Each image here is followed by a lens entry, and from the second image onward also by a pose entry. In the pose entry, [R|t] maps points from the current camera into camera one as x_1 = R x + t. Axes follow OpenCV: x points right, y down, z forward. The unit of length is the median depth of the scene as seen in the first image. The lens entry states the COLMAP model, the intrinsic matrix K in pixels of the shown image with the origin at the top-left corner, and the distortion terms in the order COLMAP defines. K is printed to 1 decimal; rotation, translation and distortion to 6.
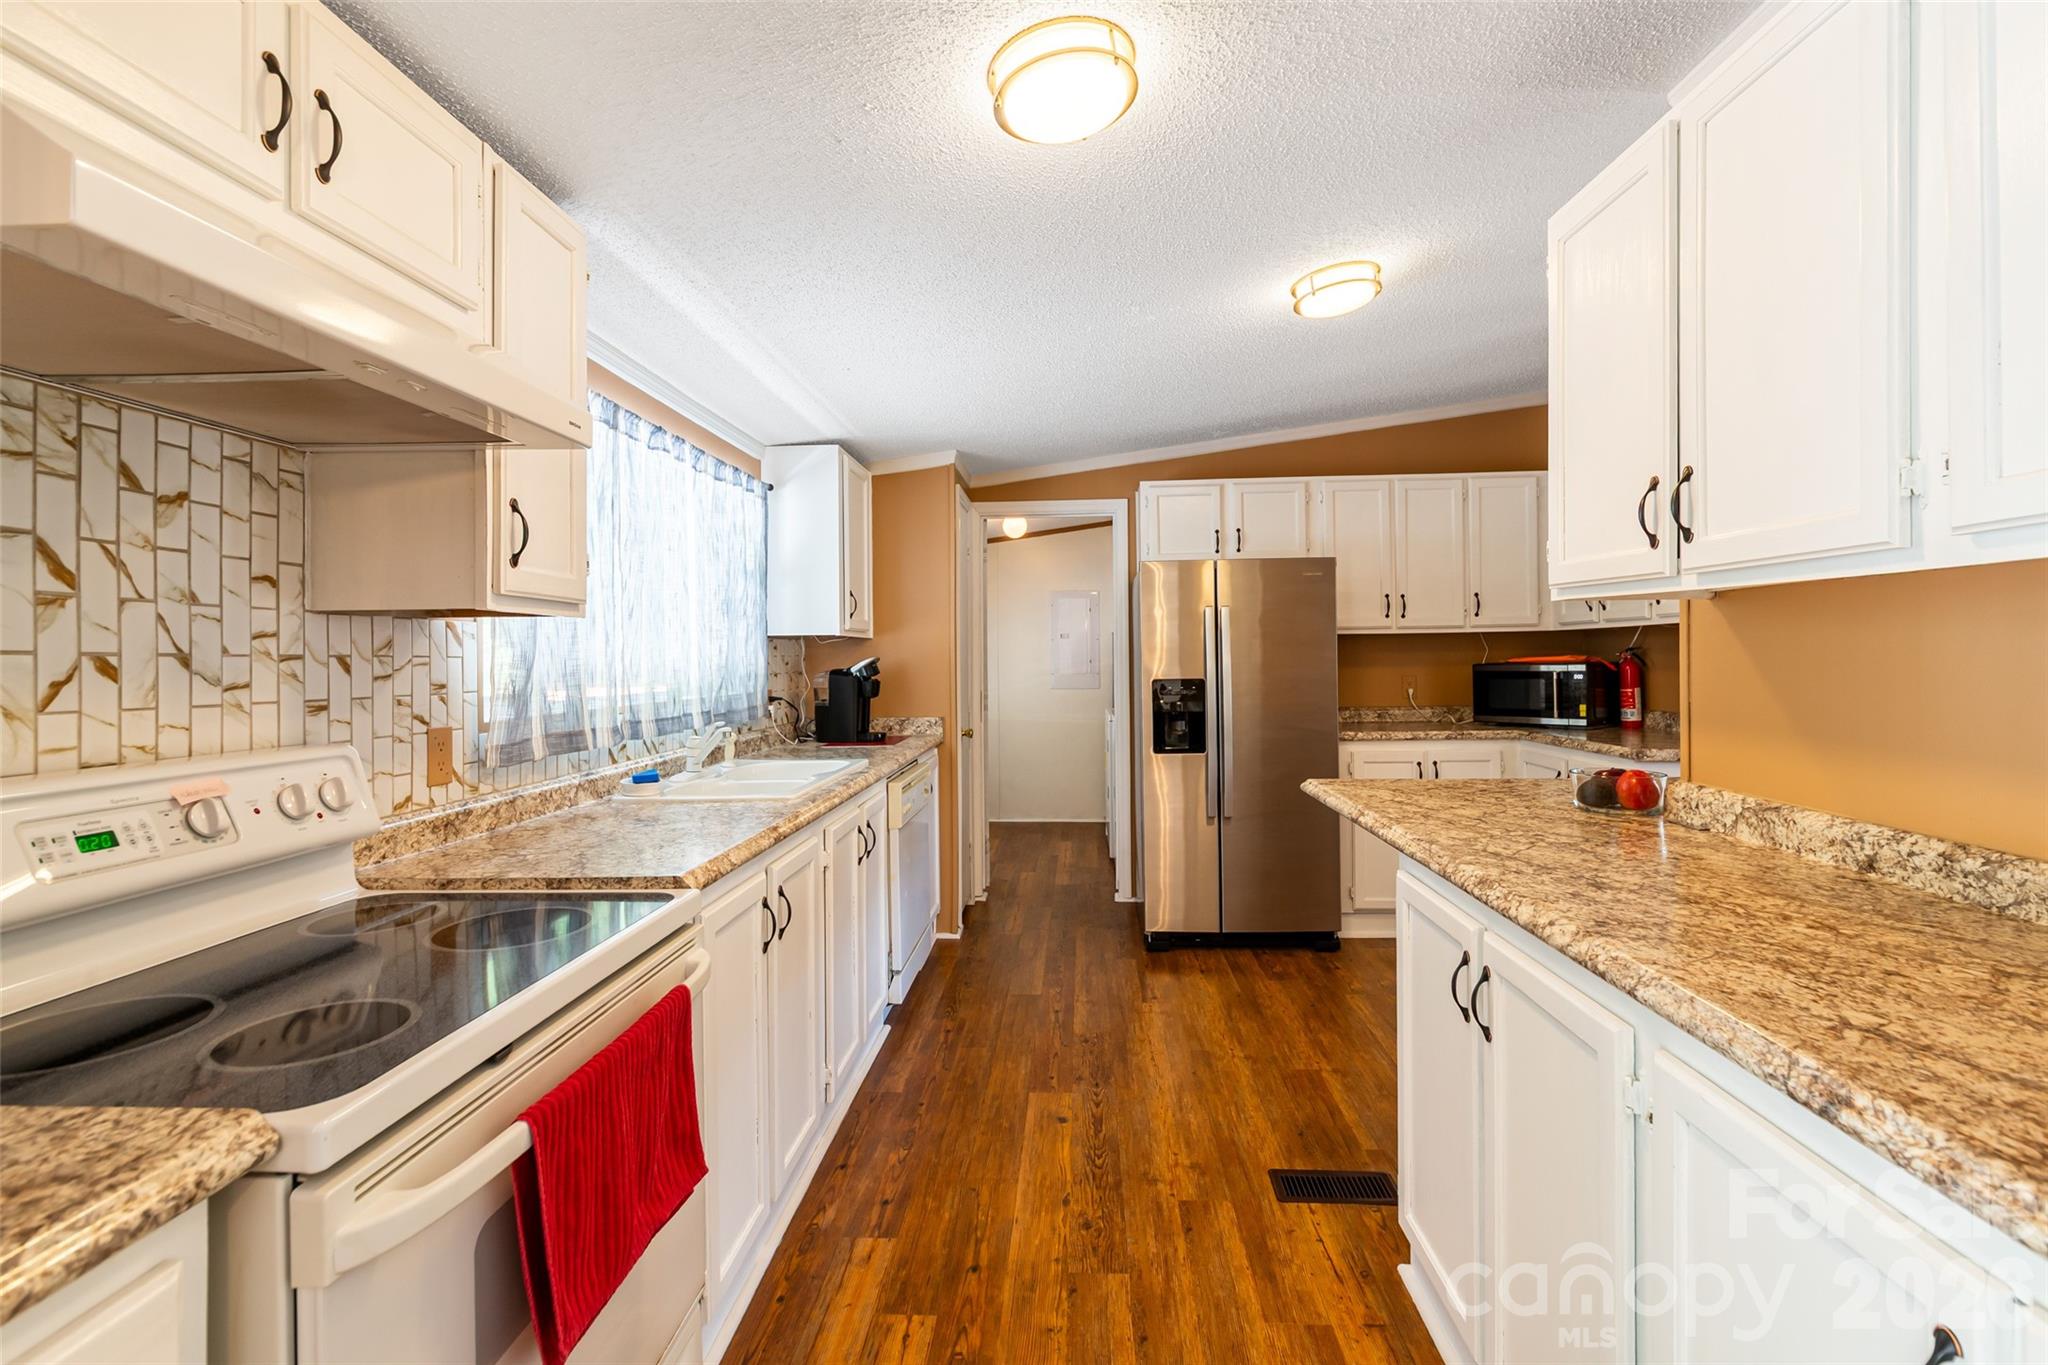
lens RADIAL K [[910.9, 0, 1040.2], [0, 910.9, 662.1], [0, 0, 1]] dist [-0.008507, -0.000640]
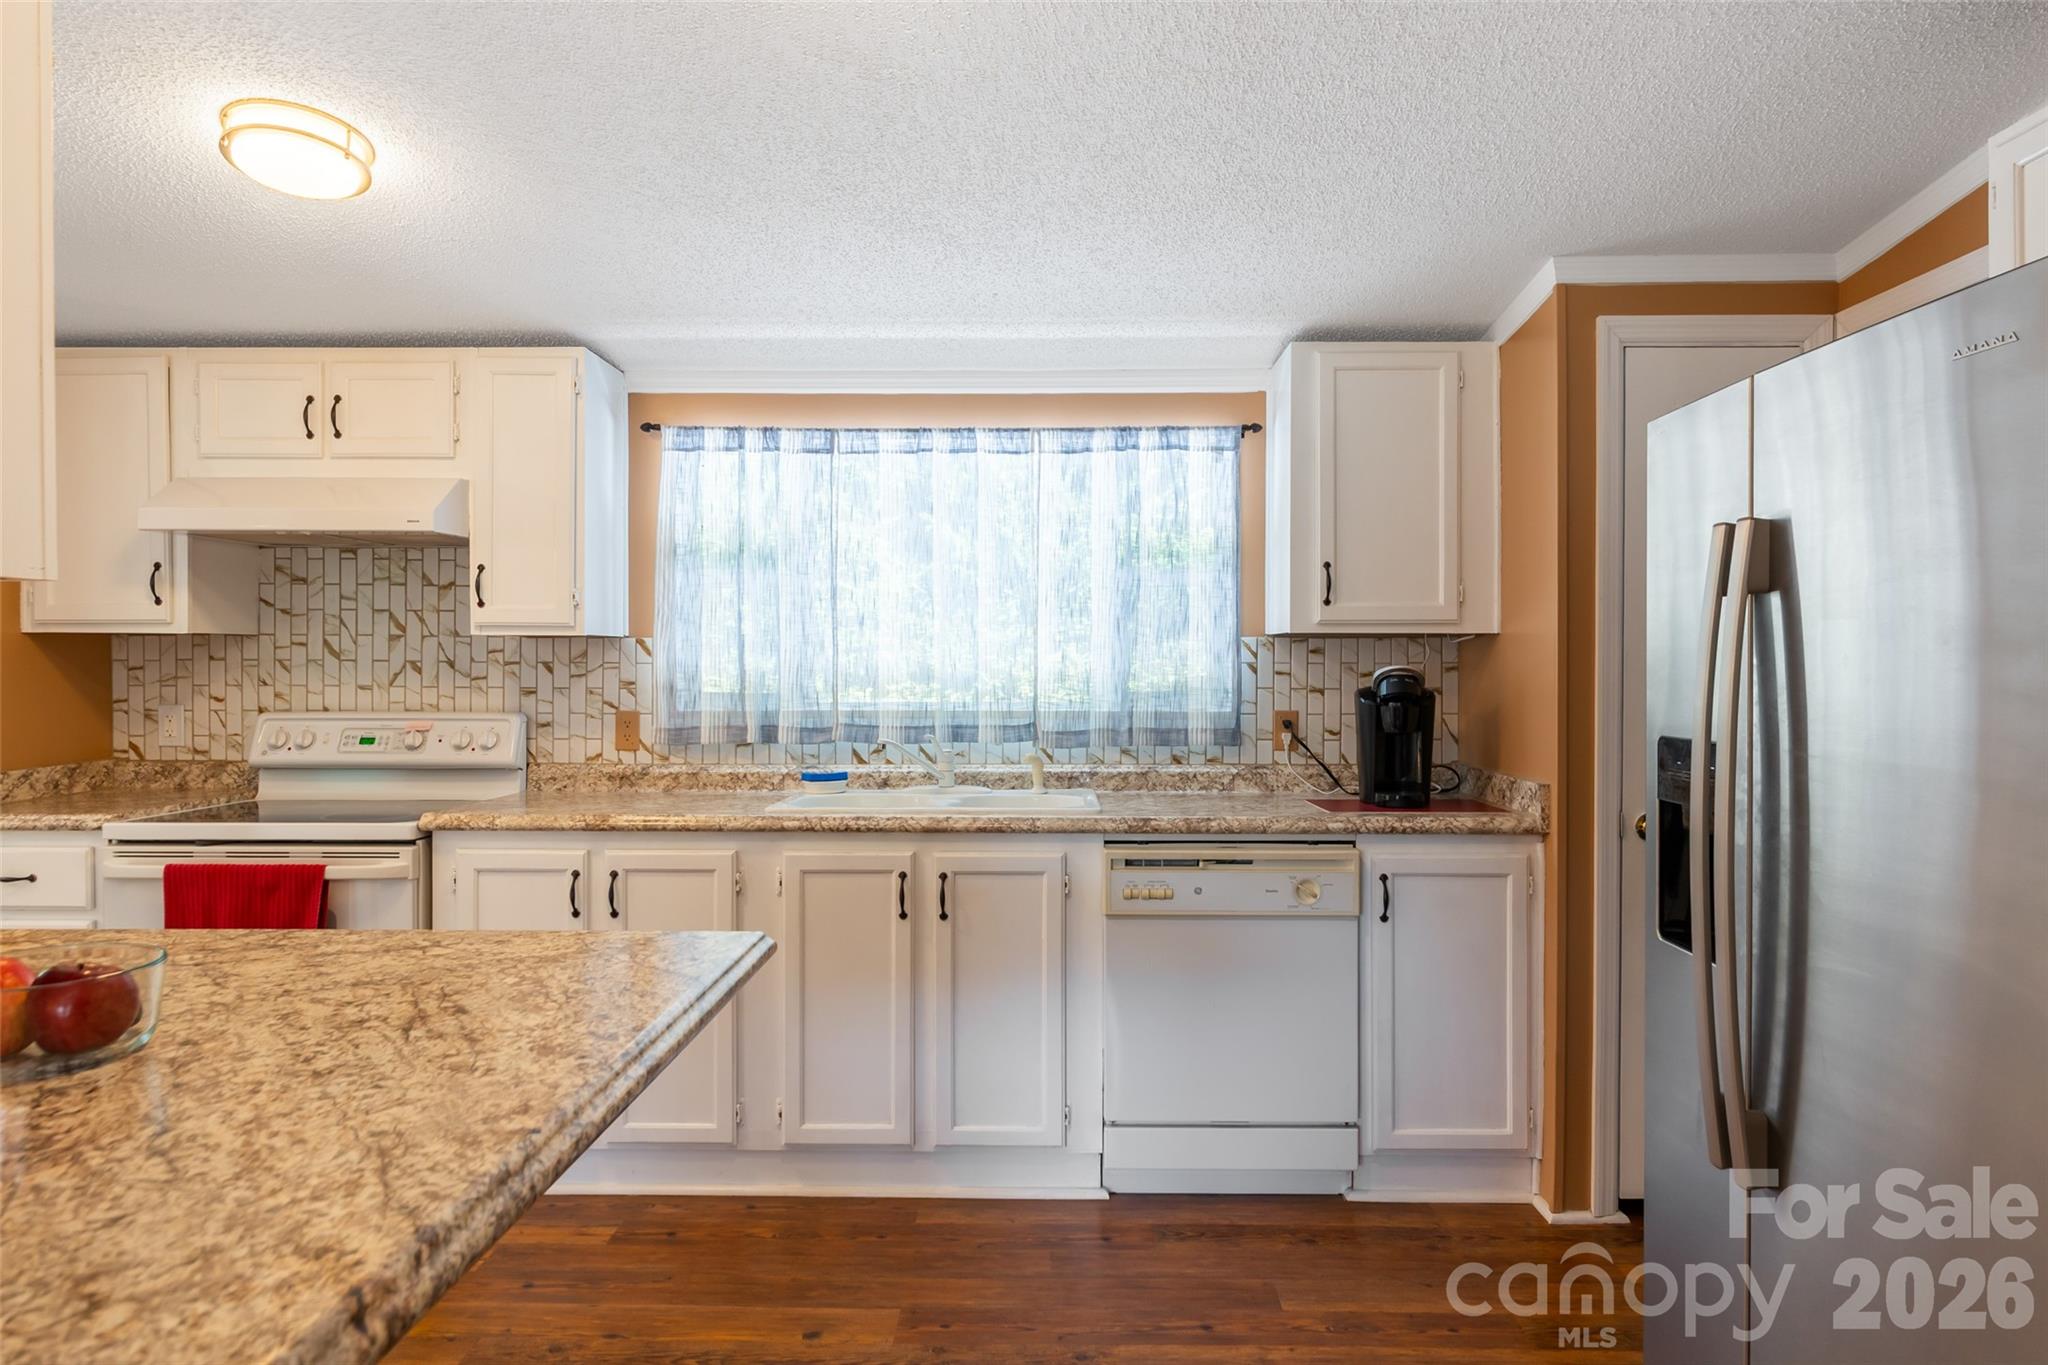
lens RADIAL K [[1222.7, 0, 1034.8], [0, 1222.7, 688.6], [0, 0, 1]] dist [-0.007562, -0.002748]
pose [[0.033140, 0.030890, -0.998973, 1.521533], [-0.007909, 0.999499, 0.030644, -0.034462], [0.999419, 0.006886, 0.033367, 1.822758]]
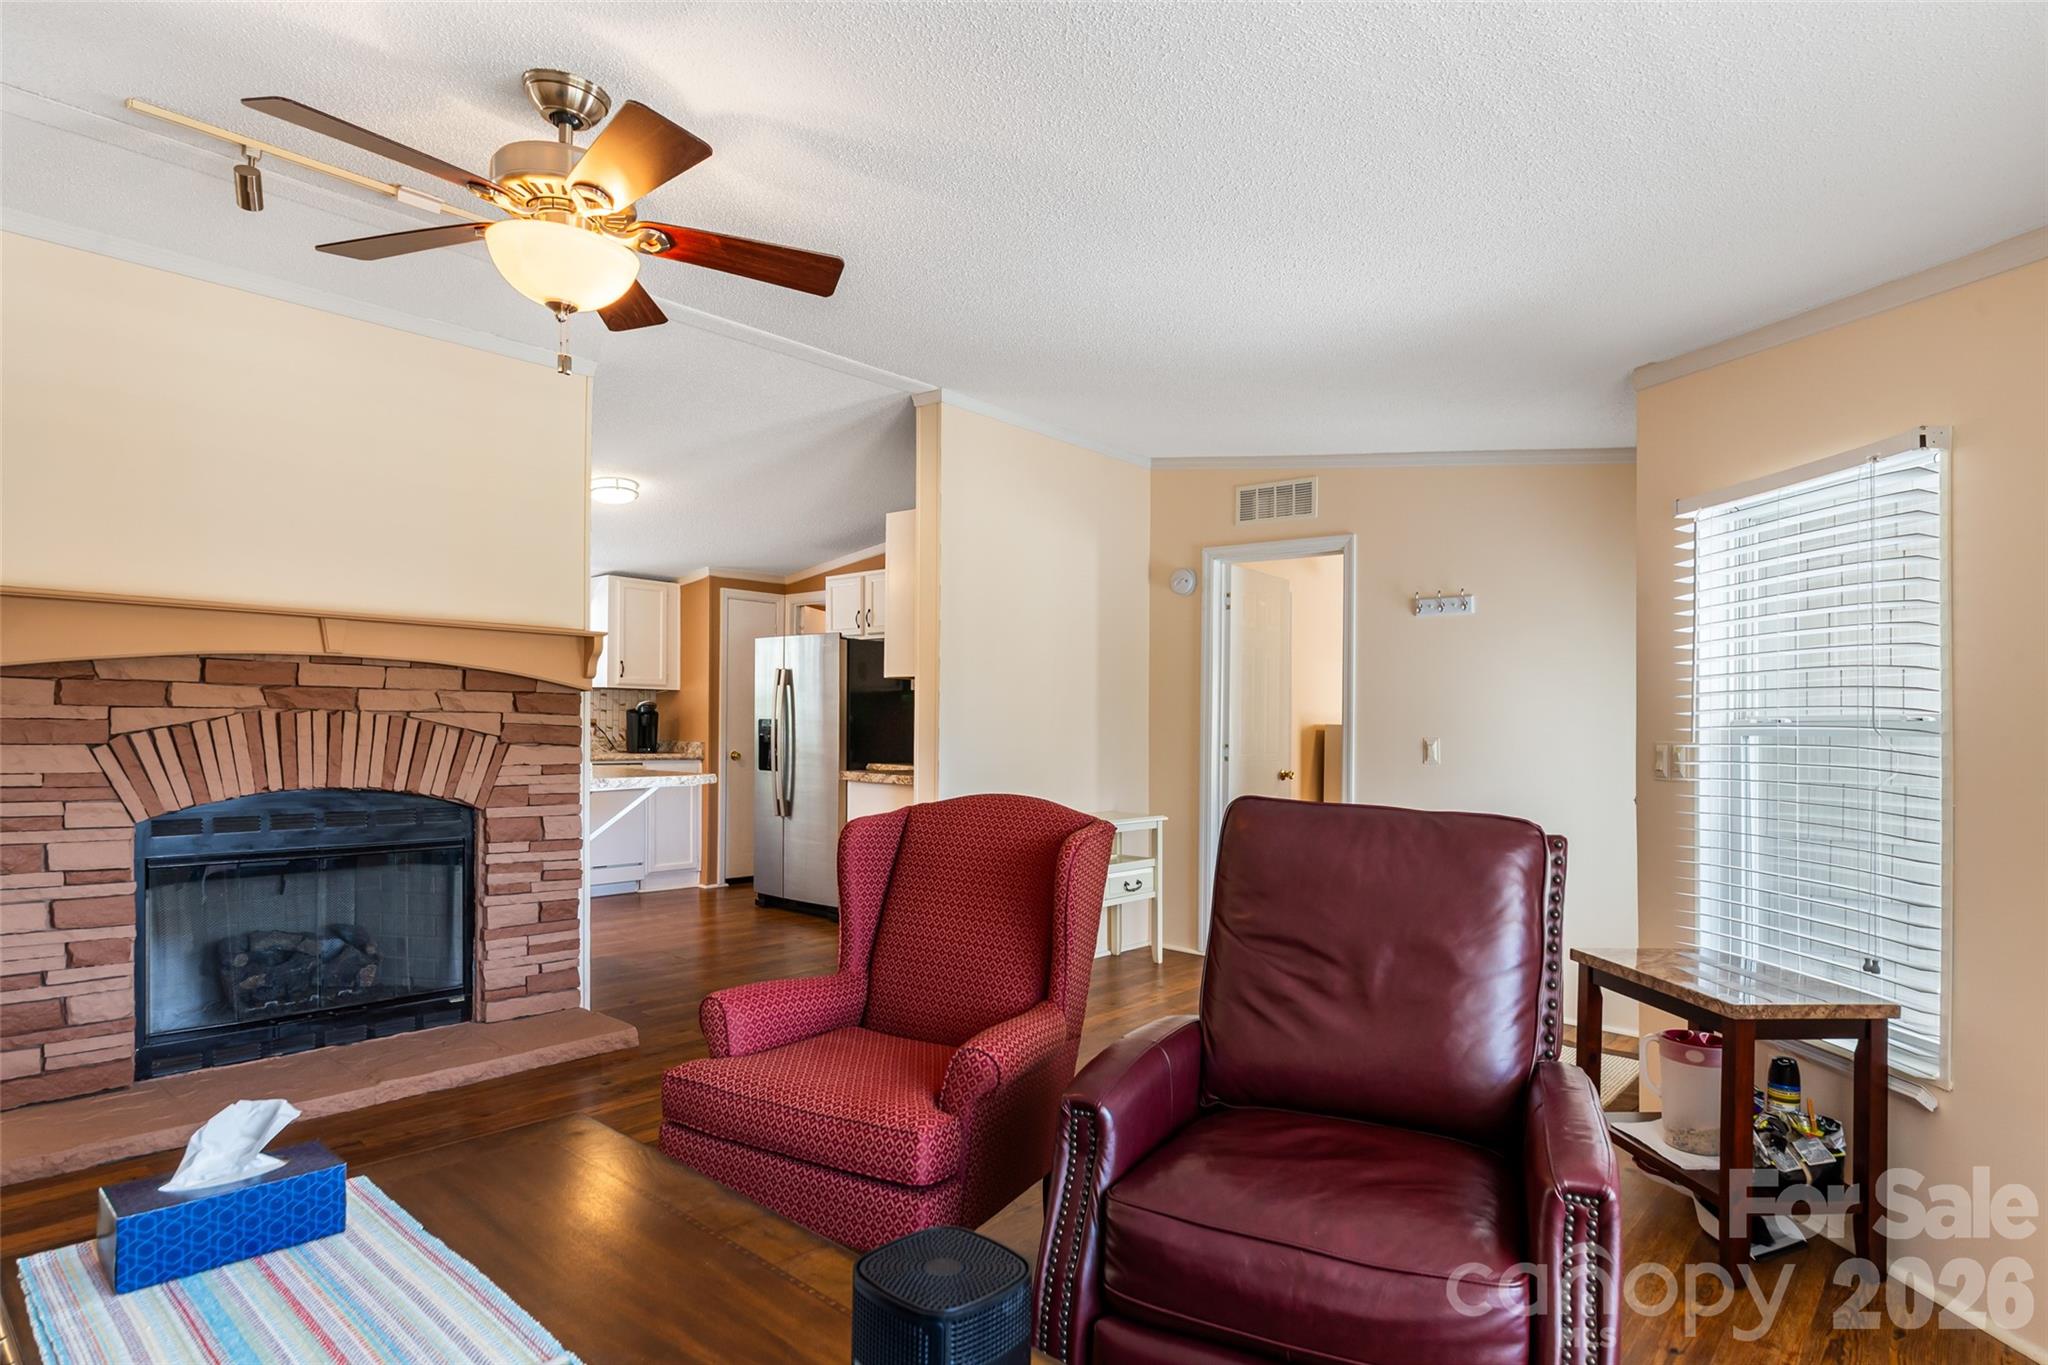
lens RADIAL K [[1123.7, 0, 995.0], [0, 1123.7, 726.7], [0, 0, 1]] dist [-0.003986, -0.002478]
pose [[0.761816, 0.028281, -0.647176, 3.853784], [-0.032513, 0.999457, 0.005403, 0.019564], [0.646977, 0.016926, 0.762322, -0.248623]]
